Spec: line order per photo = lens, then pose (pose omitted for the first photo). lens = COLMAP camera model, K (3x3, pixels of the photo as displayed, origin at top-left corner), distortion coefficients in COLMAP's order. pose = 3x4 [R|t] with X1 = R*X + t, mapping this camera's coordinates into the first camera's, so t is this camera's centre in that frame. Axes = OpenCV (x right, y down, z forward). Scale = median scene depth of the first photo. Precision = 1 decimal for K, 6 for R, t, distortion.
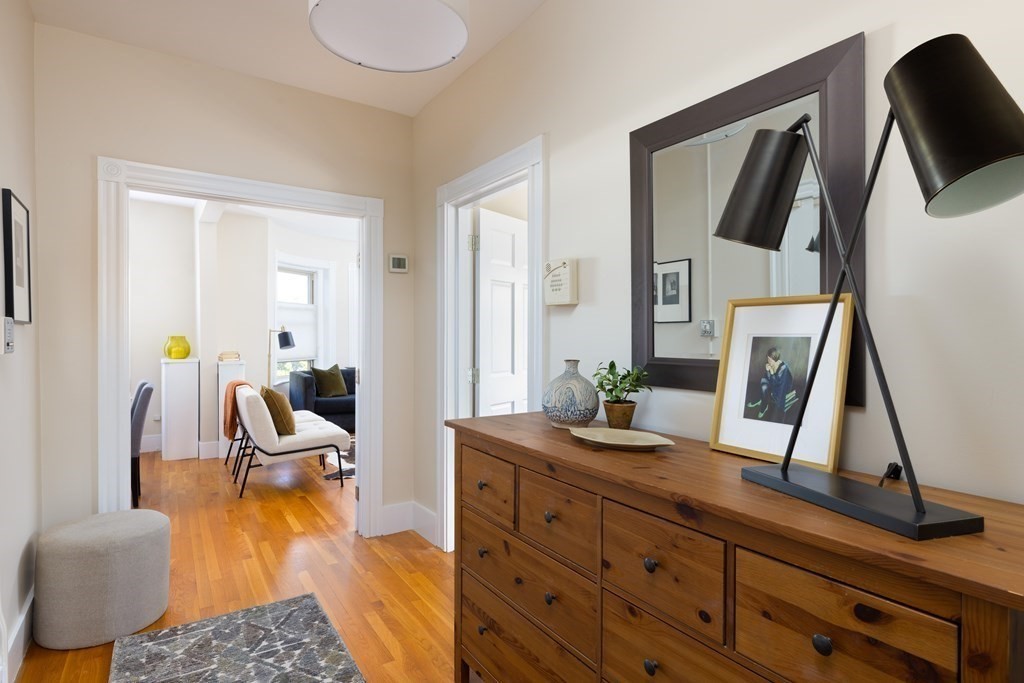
lens RADIAL K [[530.5, 0, 512.0], [0, 530.5, 341.5], [0, 0, 1]] dist [-0.001000, -0.000104]
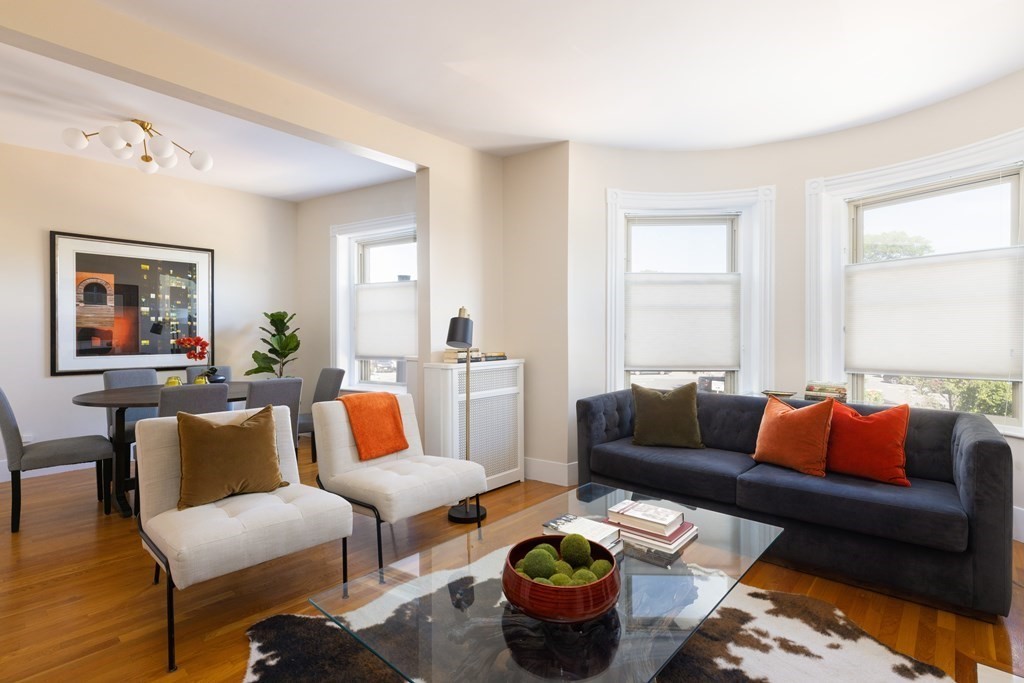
lens RADIAL K [[504.7, 0, 512.0], [0, 504.7, 341.5], [0, 0, 1]] dist [-0.004521, -0.000608]
pose [[0.261499, 0.013386, -0.965111, 0.080655], [-0.011301, 0.999878, 0.010806, -0.000017], [0.965138, 0.008081, 0.261618, 0.635913]]
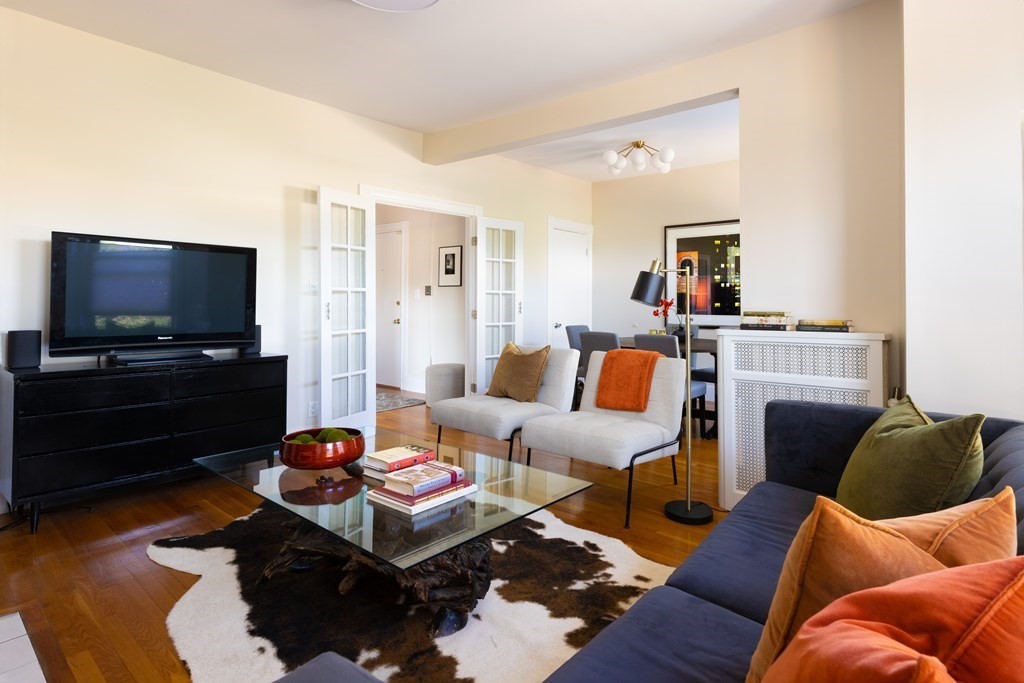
lens RADIAL K [[547.5, 0, 512.6], [0, 547.5, 297.2], [0, 0, 1]] dist [0.000583, 0.000014]
pose [[-0.966541, -0.009280, -0.256344, -0.112935], [-0.009606, 0.999954, 0.000018, 0.003818], [0.256332, 0.002480, -0.966586, 1.019177]]
